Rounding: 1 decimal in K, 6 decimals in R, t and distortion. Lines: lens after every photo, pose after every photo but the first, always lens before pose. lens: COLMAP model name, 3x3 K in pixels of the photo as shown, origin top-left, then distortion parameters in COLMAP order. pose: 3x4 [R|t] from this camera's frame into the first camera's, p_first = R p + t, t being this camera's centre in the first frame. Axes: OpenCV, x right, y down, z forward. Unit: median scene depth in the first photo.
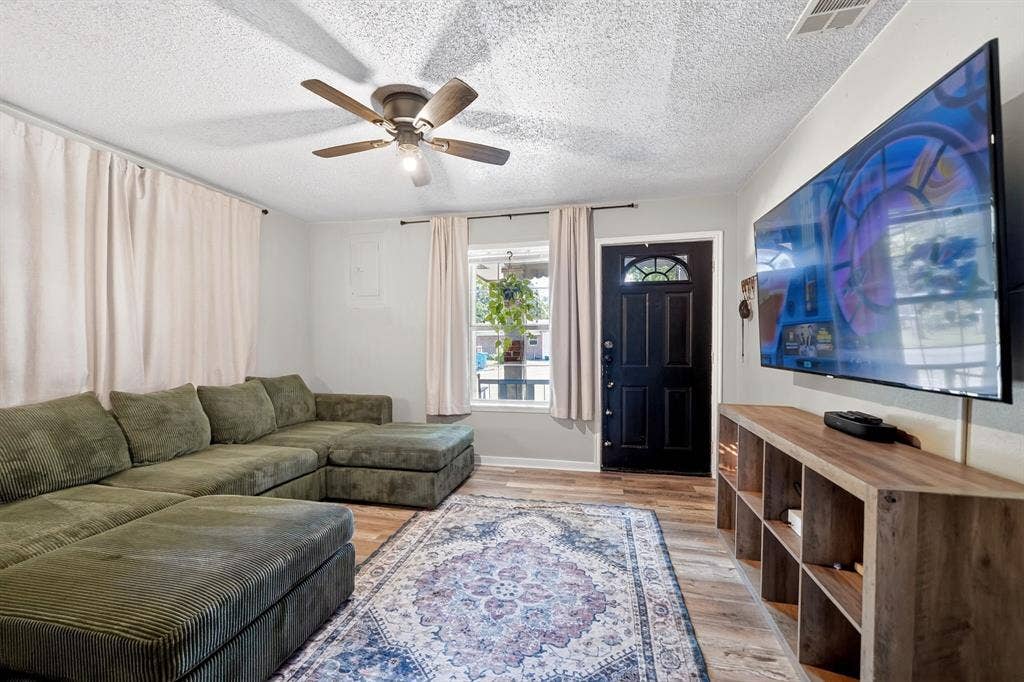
lens RADIAL K [[401.4, 0, 513.9], [0, 401.4, 345.3], [0, 0, 1]] dist [-0.007967, 0.001335]
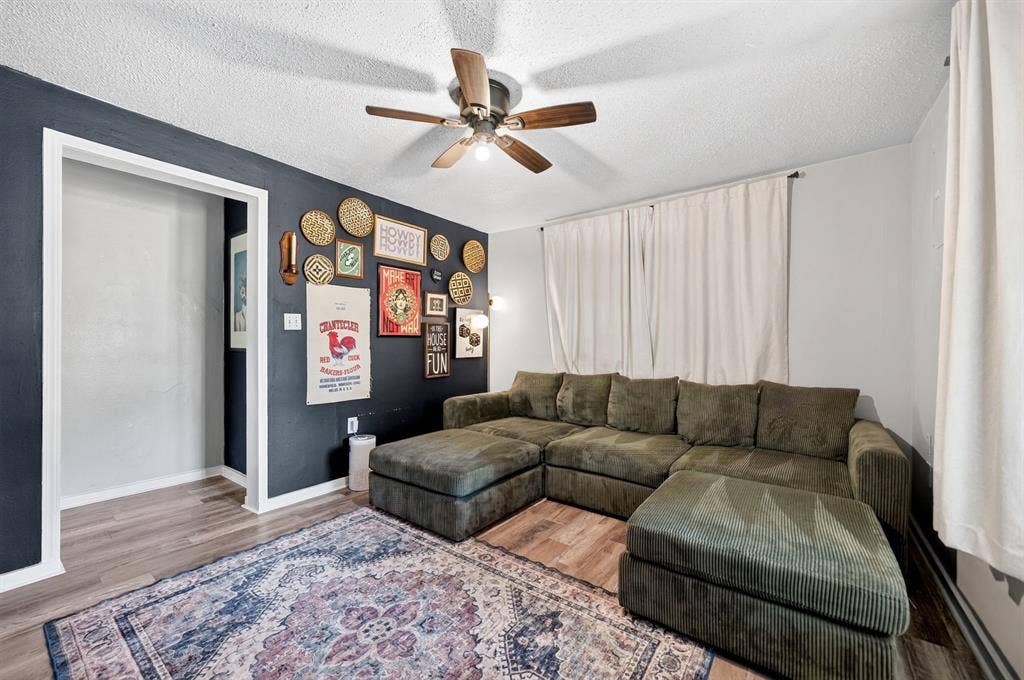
lens RADIAL K [[401.4, 0, 511.7], [0, 401.4, 341.5], [0, 0, 1]] dist [-0.007967, 0.001335]
pose [[-0.413161, 0.003677, -0.910651, 0.550192], [-0.007979, 0.999939, 0.007657, -0.012544], [0.910623, 0.010430, -0.413106, 1.383729]]
